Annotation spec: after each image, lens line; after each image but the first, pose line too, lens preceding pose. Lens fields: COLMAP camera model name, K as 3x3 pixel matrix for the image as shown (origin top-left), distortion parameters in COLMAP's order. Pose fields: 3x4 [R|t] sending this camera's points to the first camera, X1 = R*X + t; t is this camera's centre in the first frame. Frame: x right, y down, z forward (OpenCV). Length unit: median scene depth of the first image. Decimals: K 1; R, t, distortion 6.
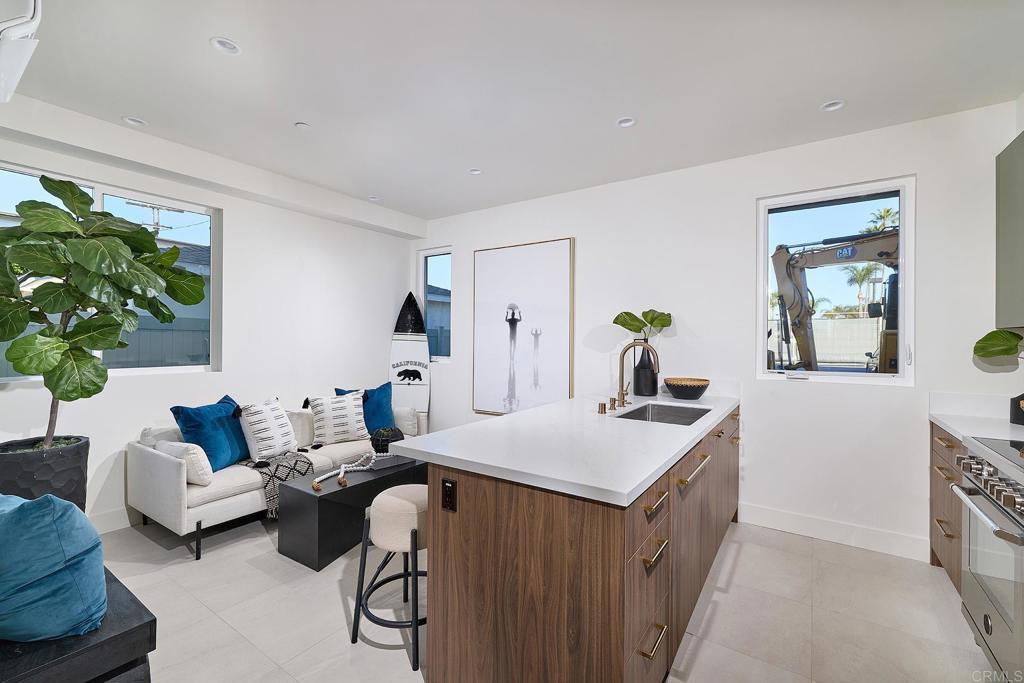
lens RADIAL K [[441.0, 0, 512.0], [0, 441.0, 341.5], [0, 0, 1]] dist [0.001537, 0.000249]
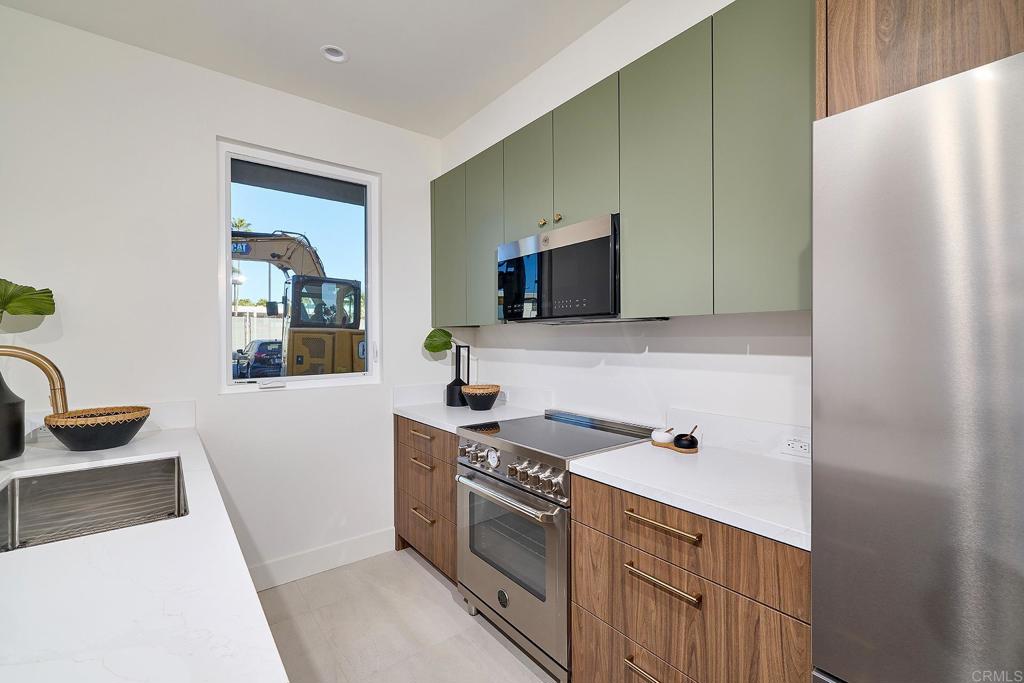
lens RADIAL K [[441.0, 0, 512.0], [0, 441.0, 341.5], [0, 0, 1]] dist [0.001537, 0.000249]
pose [[0.305545, -0.012583, 0.952095, 0.040253], [0.007222, 0.999915, 0.010898, -0.004855], [-0.952150, 0.003546, 0.305609, 0.489929]]
